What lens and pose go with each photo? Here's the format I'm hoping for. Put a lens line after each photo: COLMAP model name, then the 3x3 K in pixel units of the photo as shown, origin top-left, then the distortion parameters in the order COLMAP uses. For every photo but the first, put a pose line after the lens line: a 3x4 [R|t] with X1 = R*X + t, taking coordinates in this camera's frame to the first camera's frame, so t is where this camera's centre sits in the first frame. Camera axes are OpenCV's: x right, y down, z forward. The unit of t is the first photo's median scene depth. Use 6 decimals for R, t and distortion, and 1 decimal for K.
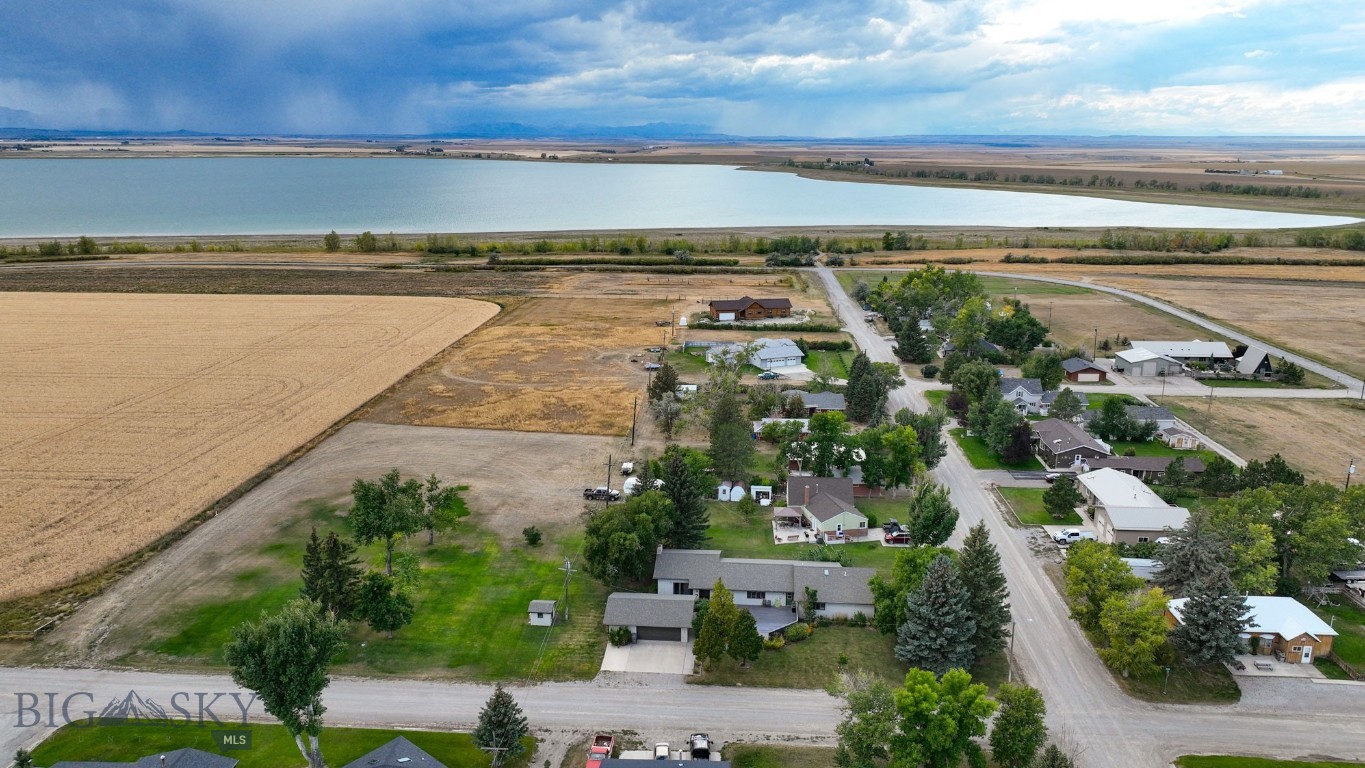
lens RADIAL K [[977.3, 0, 682.5], [0, 977.3, 384.0], [0, 0, 1]] dist [0.004092, 0.004838]
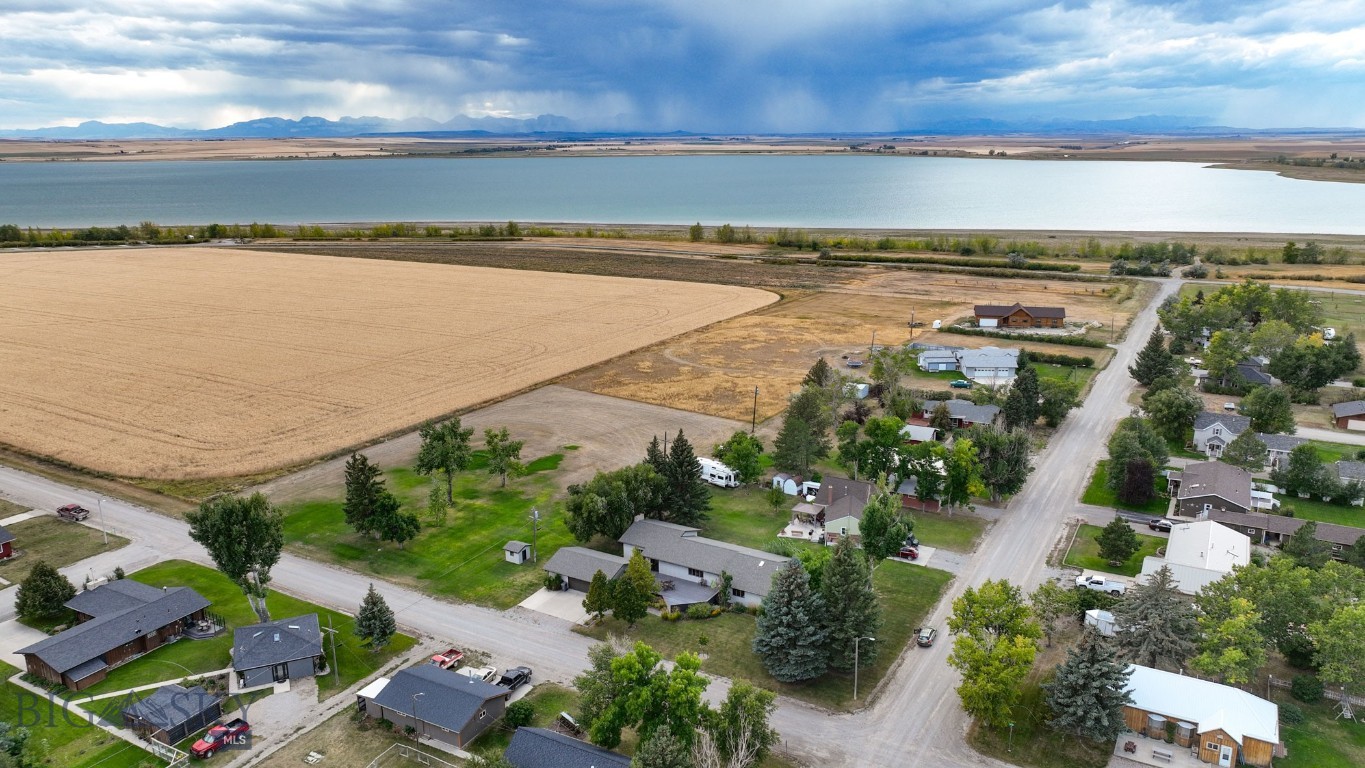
lens RADIAL K [[970.1, 0, 682.5], [0, 970.1, 384.0], [0, 0, 1]] dist [0.000666, 0.007158]
pose [[0.895149, 0.100315, -0.434332, 0.120343], [-0.098266, 0.994787, 0.027236, -0.003503], [0.434800, 0.018300, 0.900341, 0.010984]]
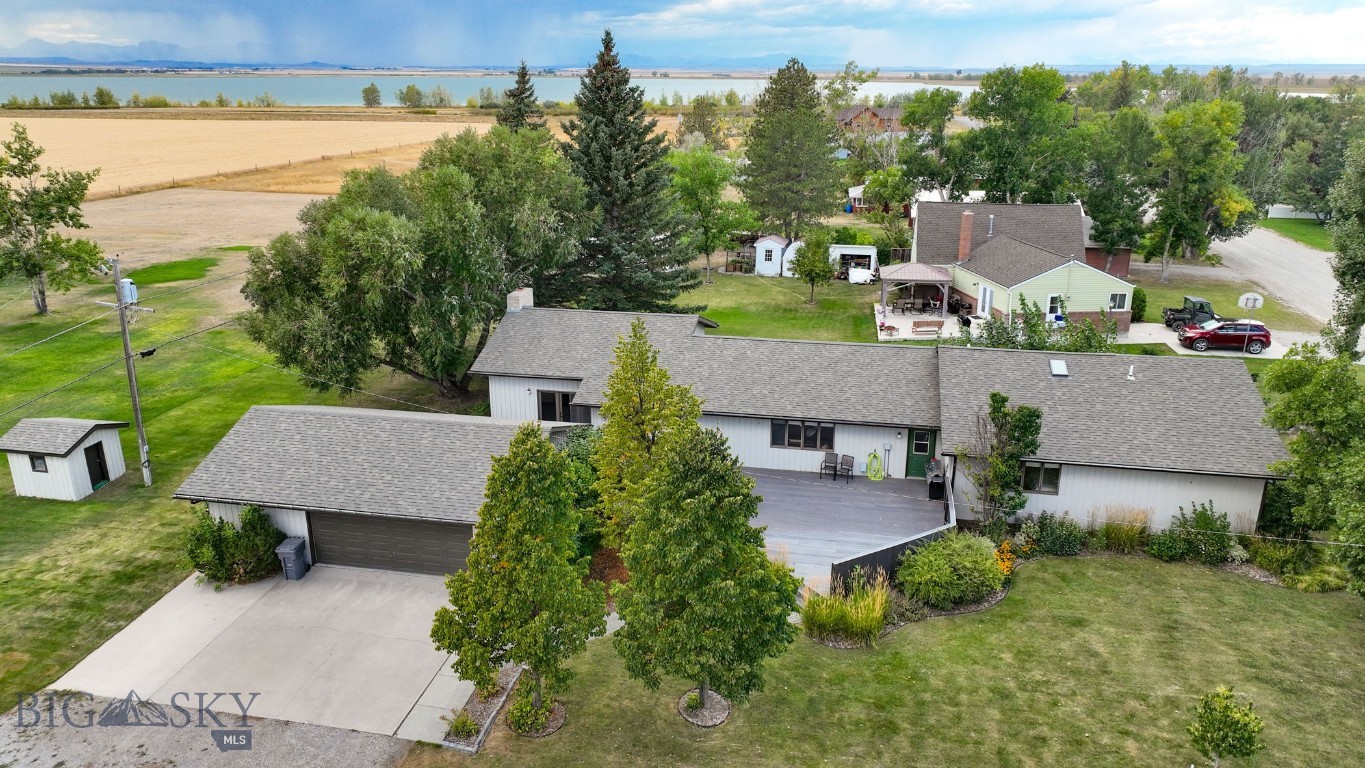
lens RADIAL K [[970.1, 0, 682.5], [0, 970.1, 384.0], [0, 0, 1]] dist [0.000666, 0.007158]
pose [[0.992993, 0.034669, -0.112970, 0.017392], [-0.027522, 0.997556, 0.064222, 0.044289], [0.114921, -0.060663, 0.991521, 0.172426]]
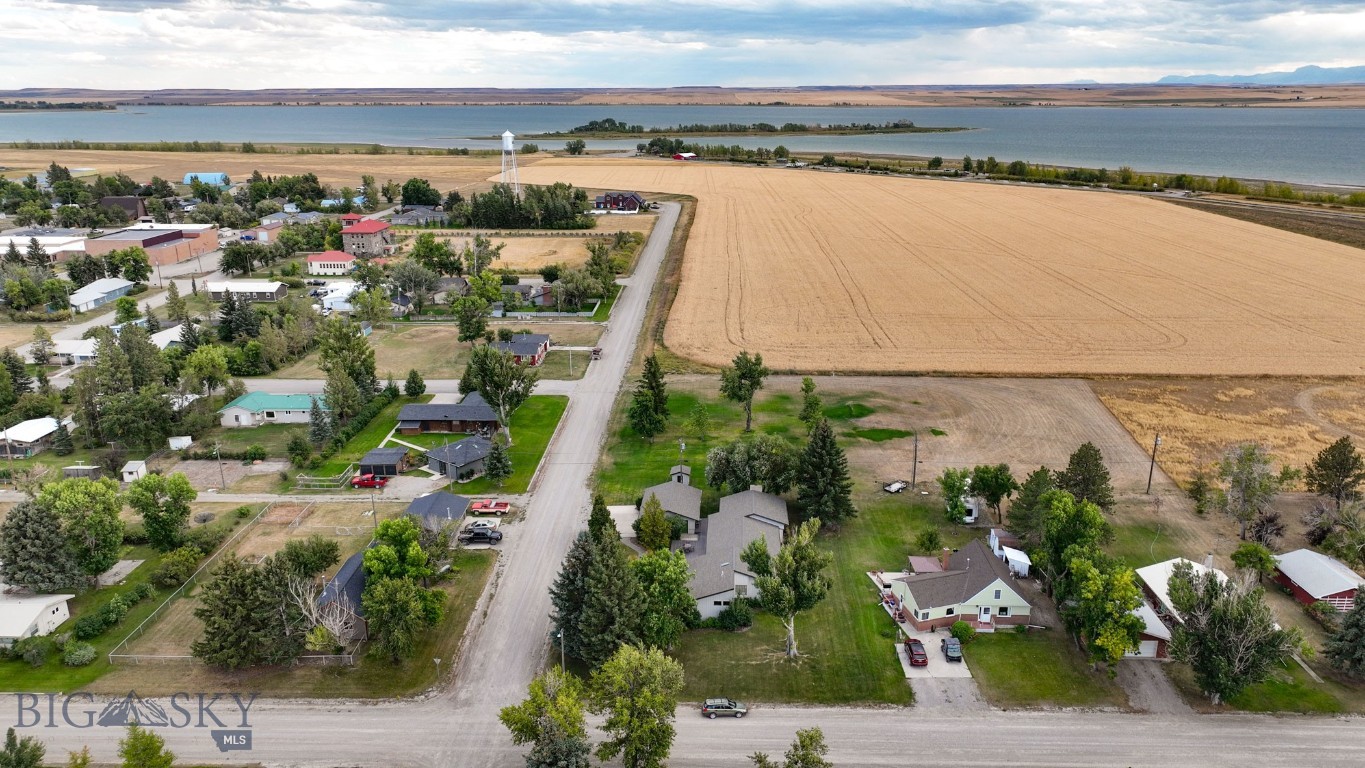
lens RADIAL K [[977.3, 0, 682.5], [0, 977.3, 384.0], [0, 0, 1]] dist [0.004092, 0.004838]
pose [[0.027097, 0.287691, -0.957340, 0.238898], [-0.244295, 0.930559, 0.272728, -0.050694], [0.969322, 0.226483, 0.095497, 0.202348]]
